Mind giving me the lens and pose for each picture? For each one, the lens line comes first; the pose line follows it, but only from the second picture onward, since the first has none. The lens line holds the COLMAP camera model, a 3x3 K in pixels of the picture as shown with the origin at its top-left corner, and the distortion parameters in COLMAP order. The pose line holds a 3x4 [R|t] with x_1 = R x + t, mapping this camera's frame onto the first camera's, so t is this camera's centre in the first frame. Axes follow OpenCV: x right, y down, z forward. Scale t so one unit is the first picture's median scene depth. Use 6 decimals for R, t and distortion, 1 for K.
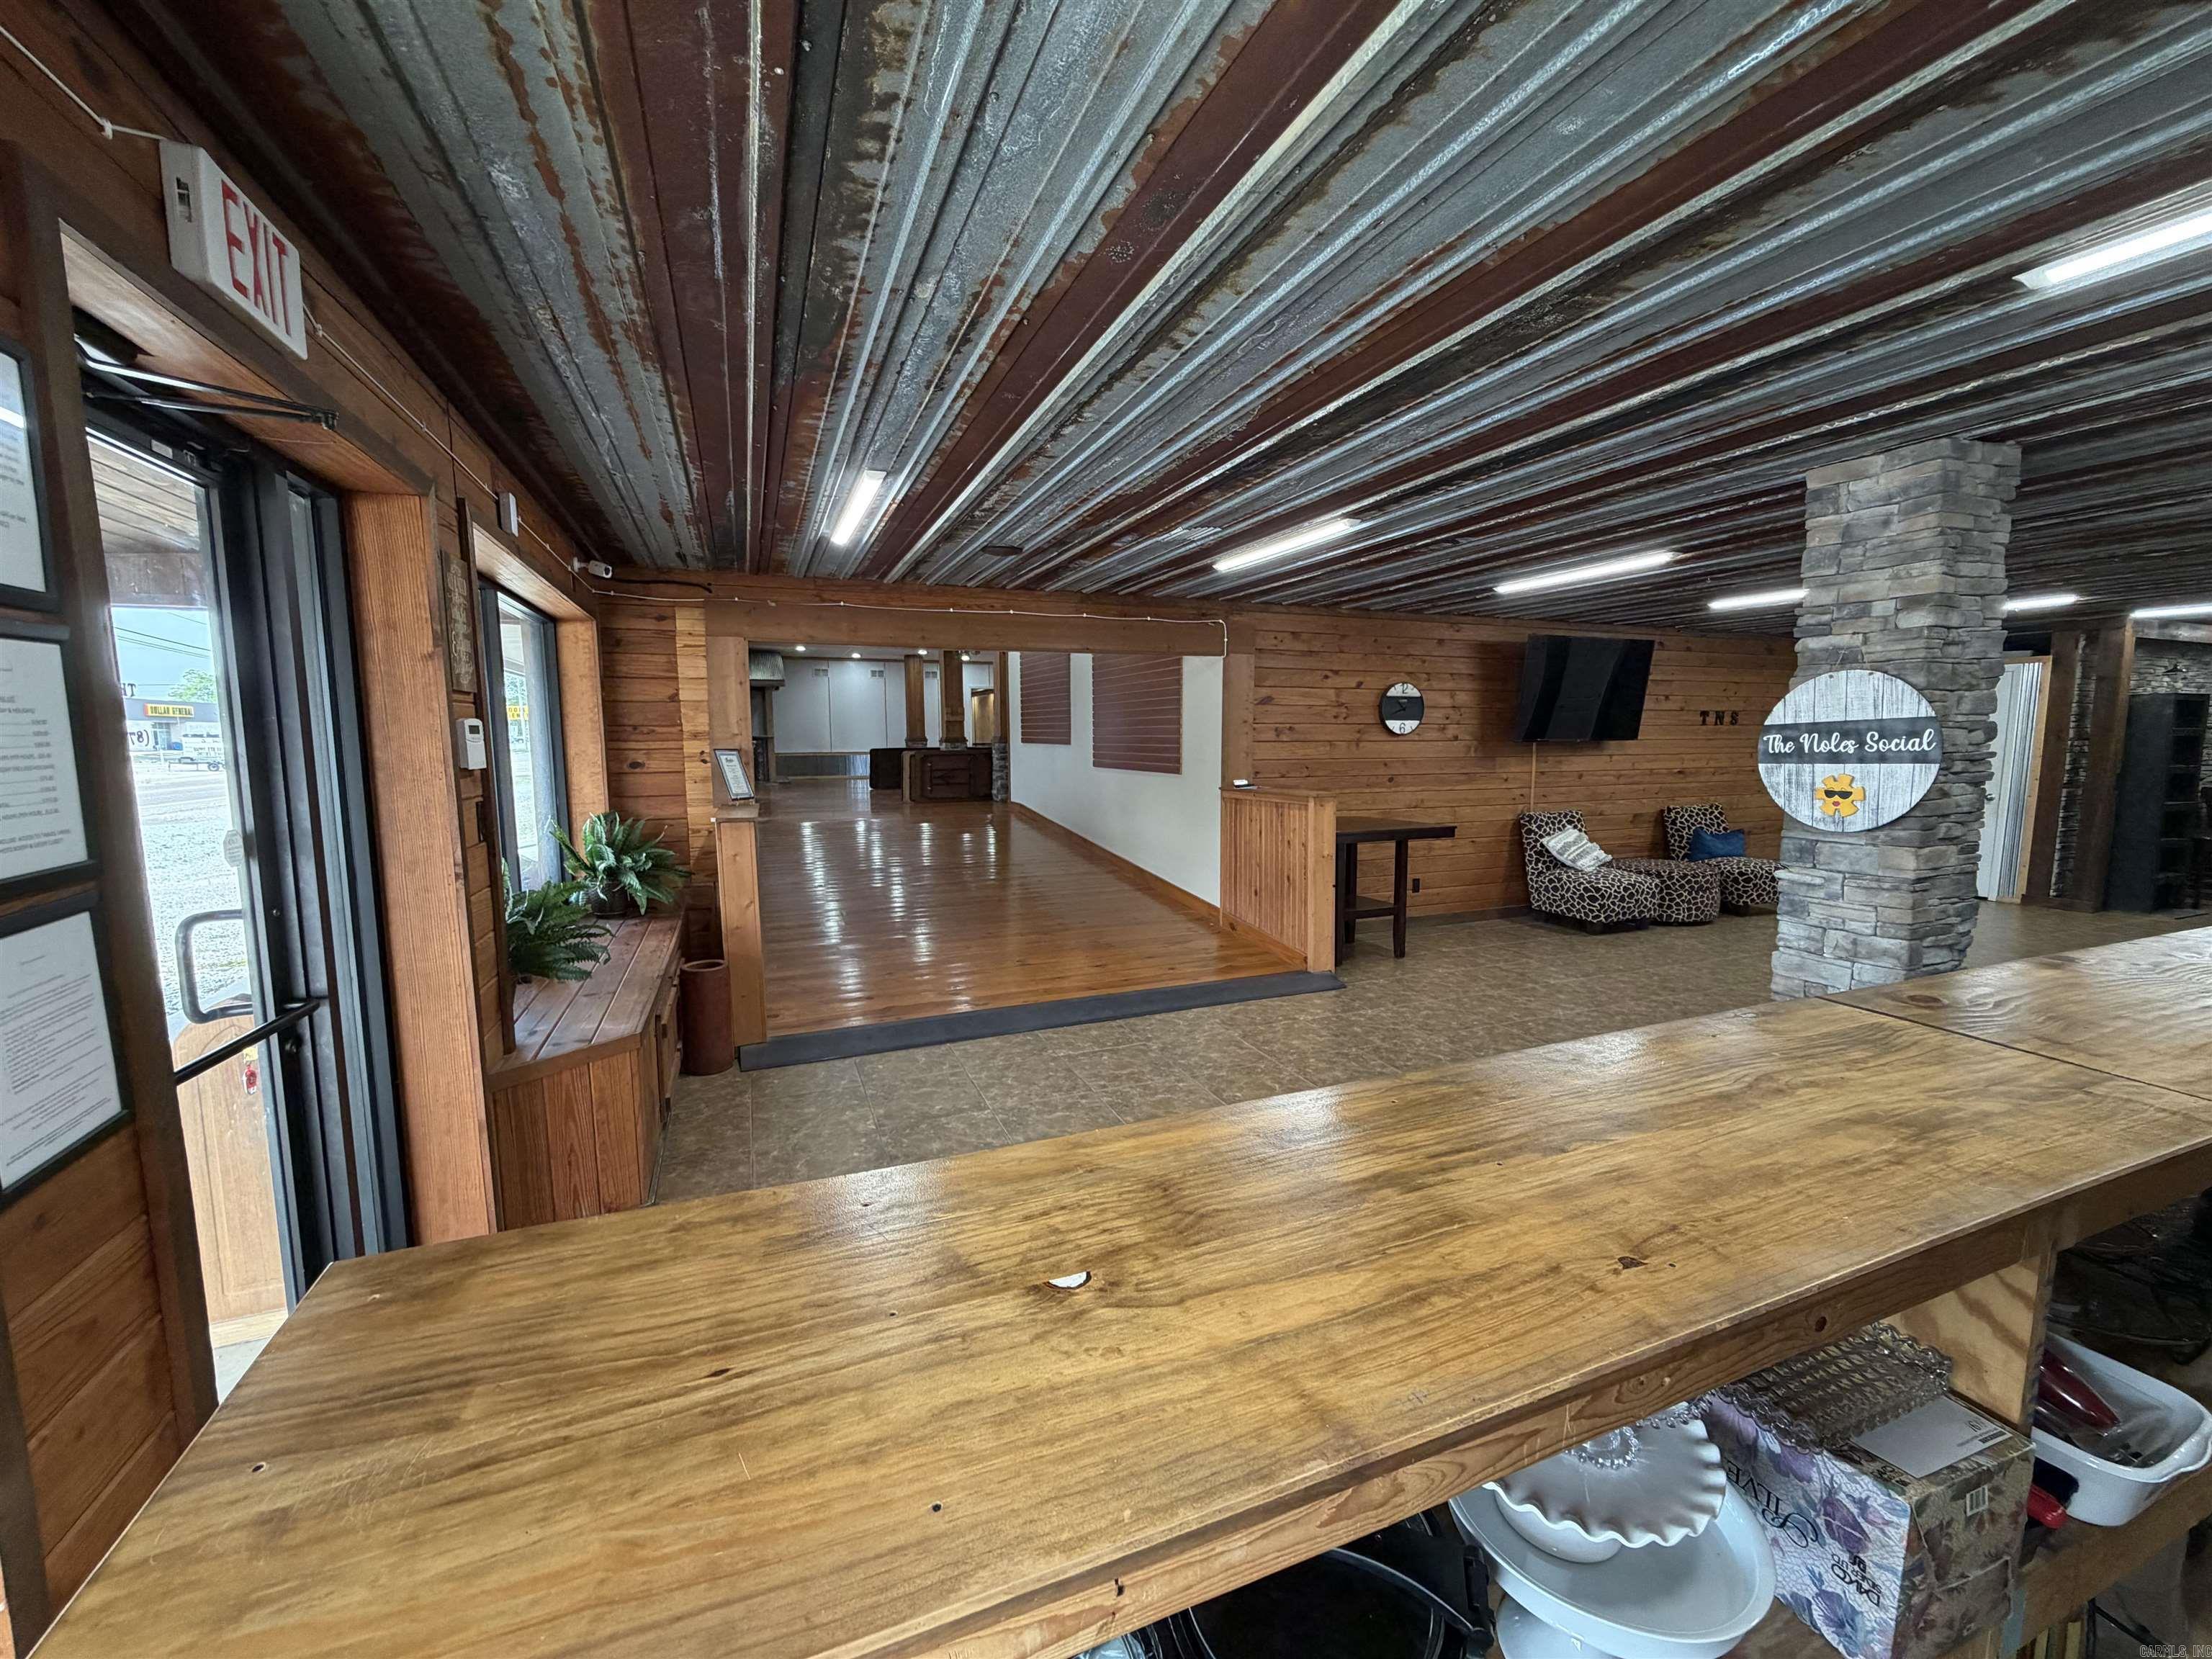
lens RADIAL K [[882.7, 0, 1101.4], [0, 882.7, 832.3], [0, 0, 1]] dist [0.000233, 0.000103]
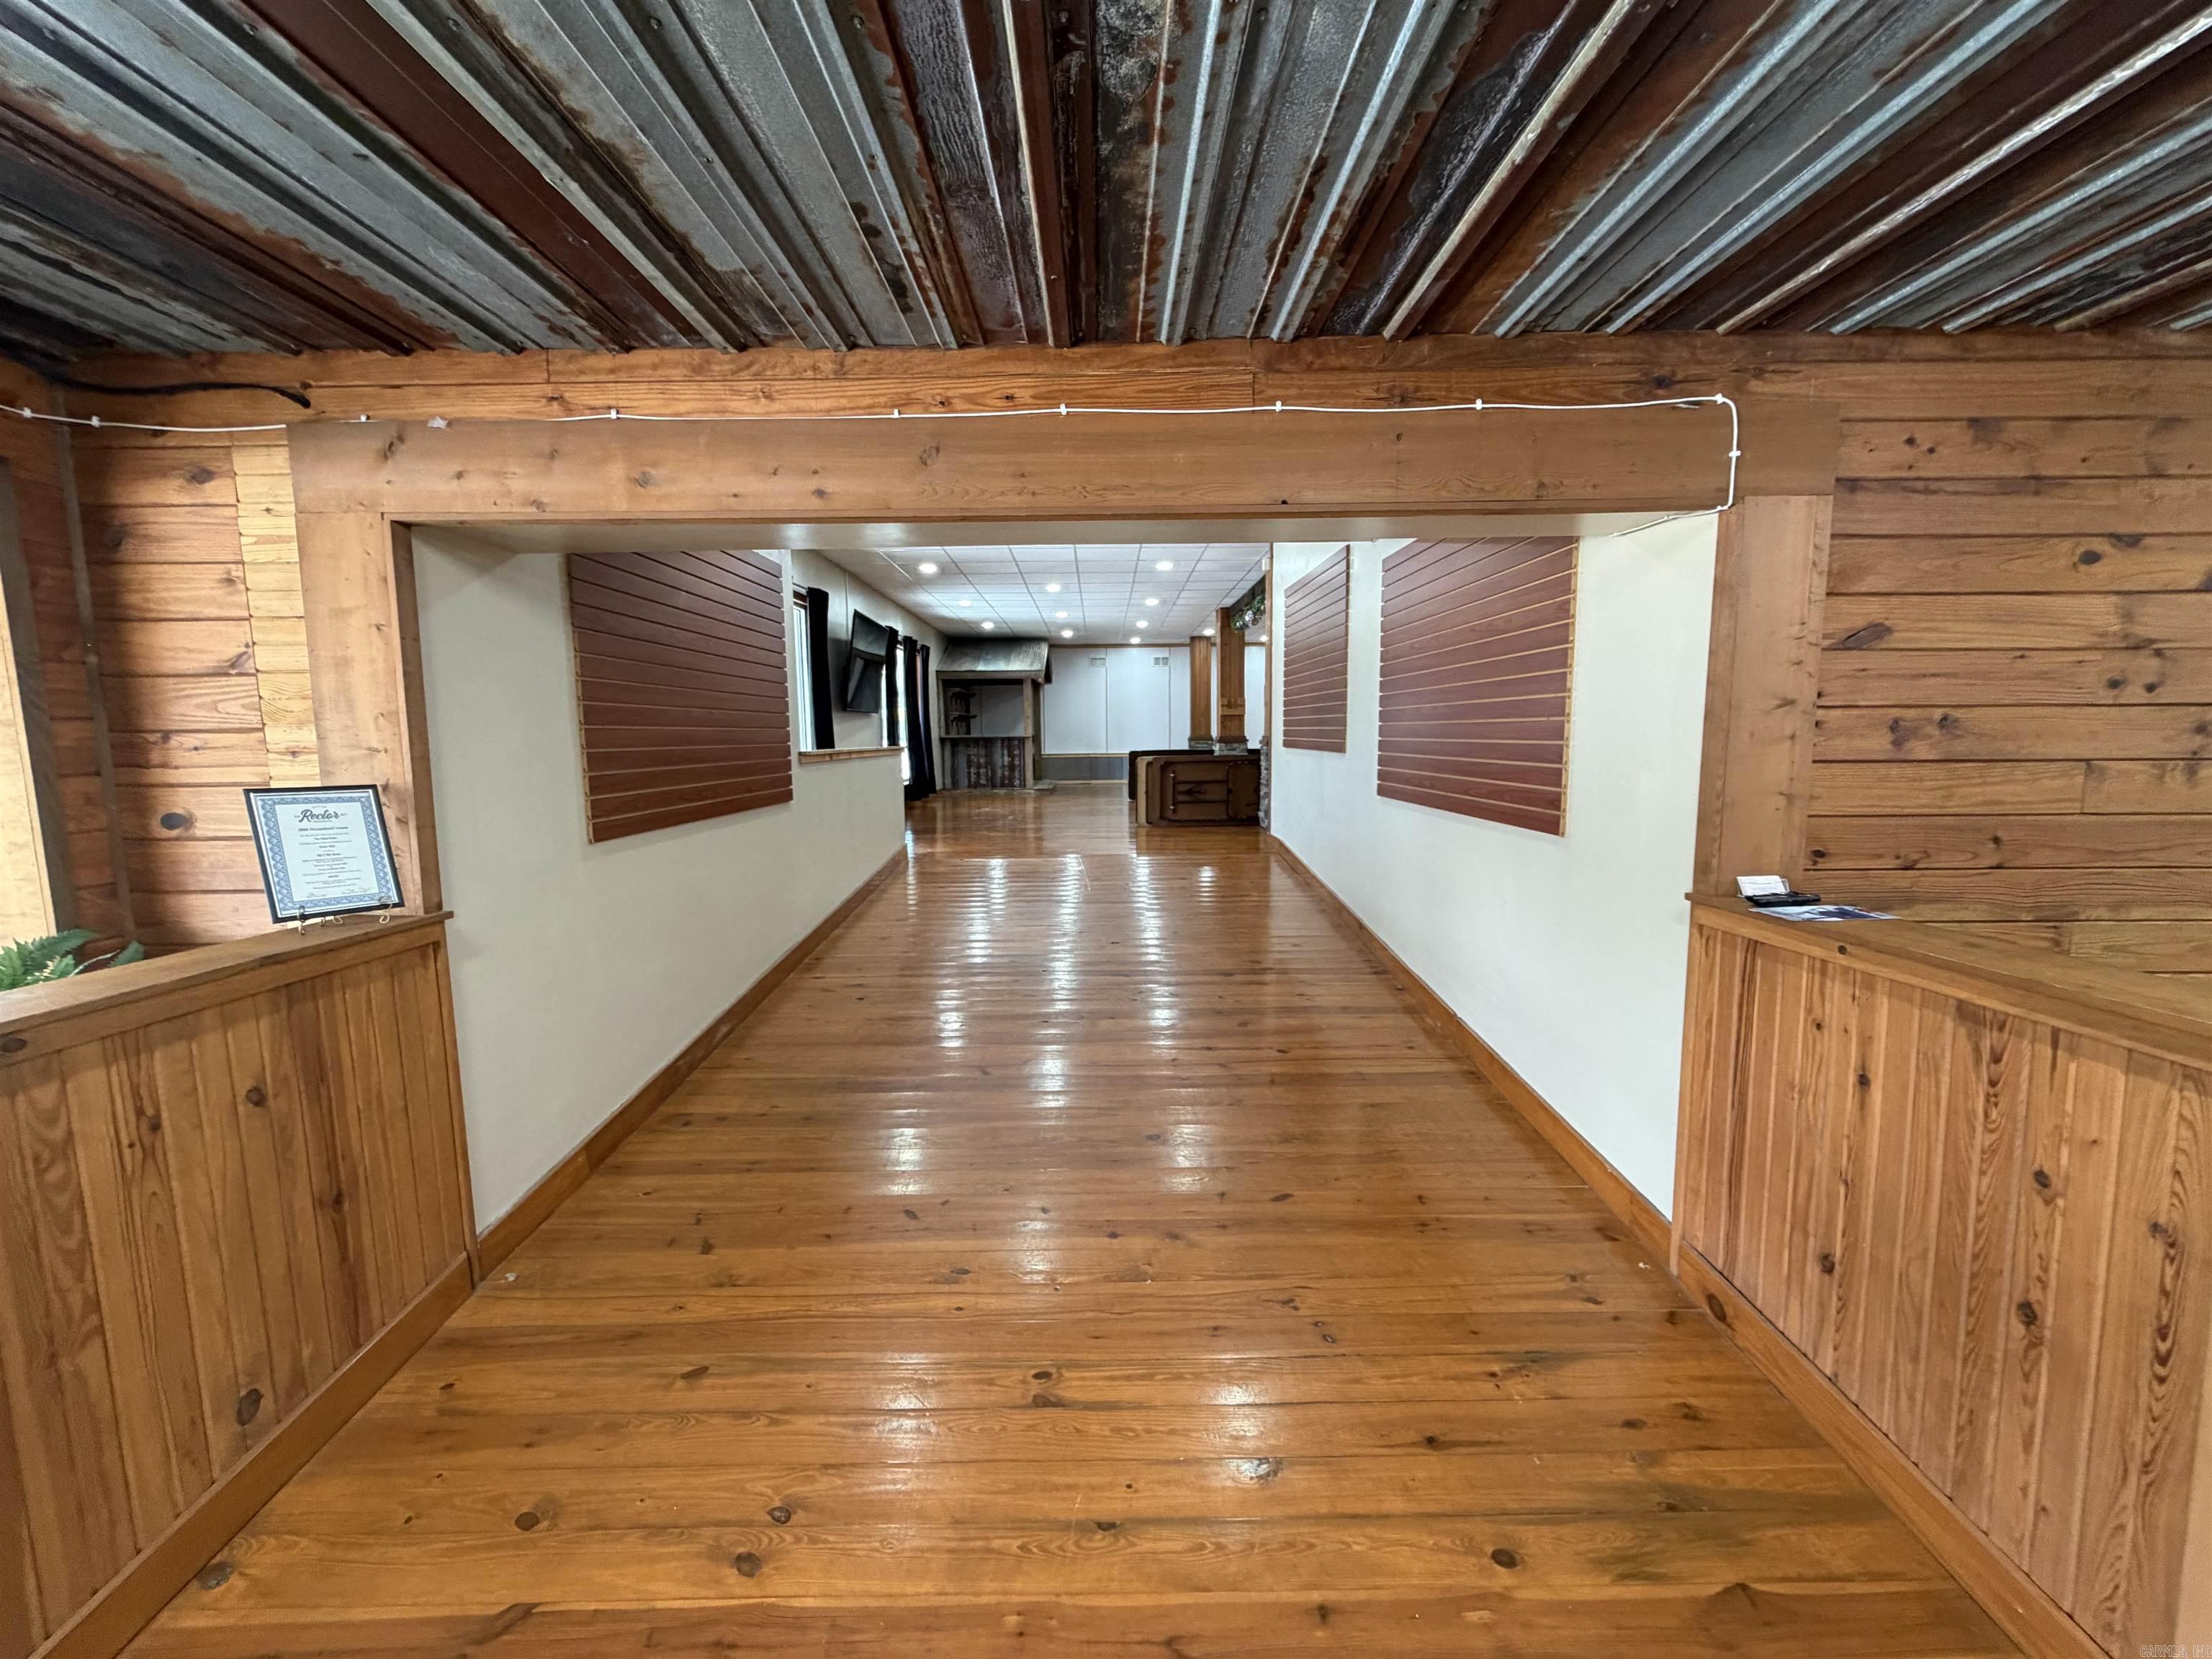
lens RADIAL K [[882.7, 0, 1101.0], [0, 882.7, 830.7], [0, 0, 1]] dist [0.000233, 0.000103]
pose [[0.927313, 0.036094, -0.372543, 0.080817], [-0.034945, 0.999341, 0.009838, -0.118510], [0.372653, 0.003895, 0.927963, 0.987753]]
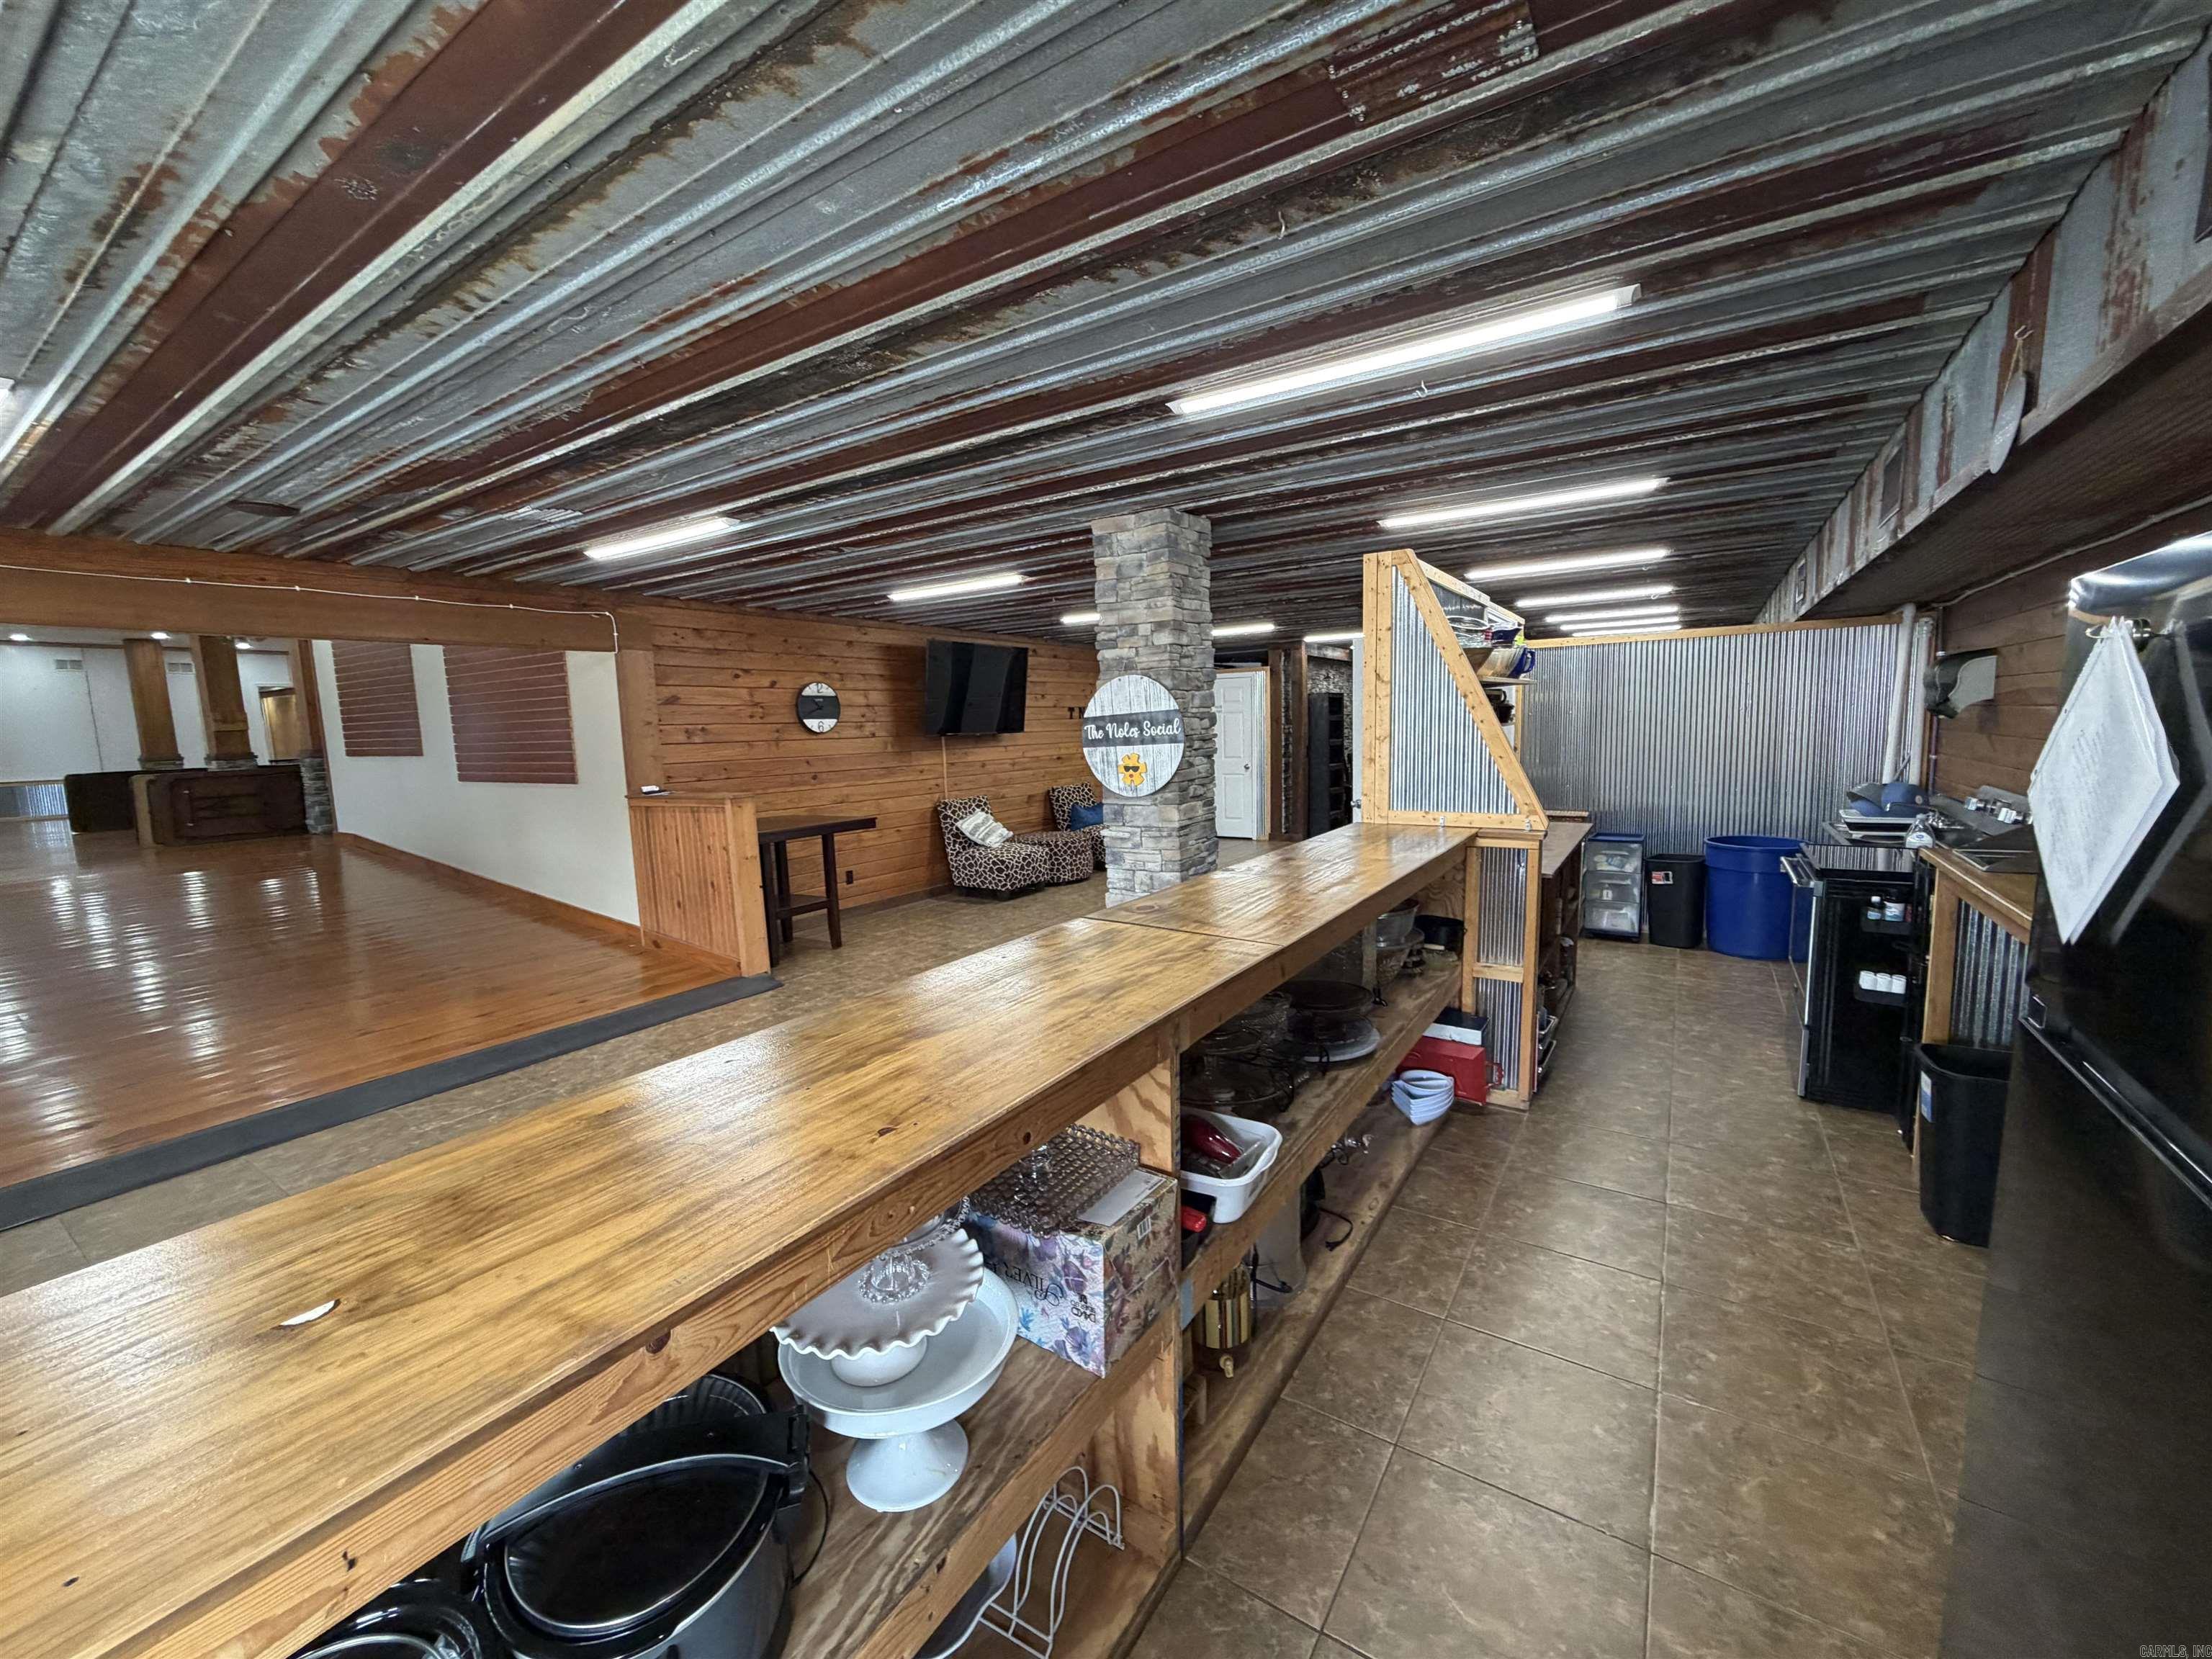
lens RADIAL K [[882.7, 0, 1100.3], [0, 882.7, 832.2], [0, 0, 1]] dist [0.000233, 0.000103]
pose [[0.822143, -0.089241, 0.562243, 0.034476], [0.089116, 0.995635, 0.027720, 0.008737], [-0.562262, 0.027315, 0.826508, -0.053139]]
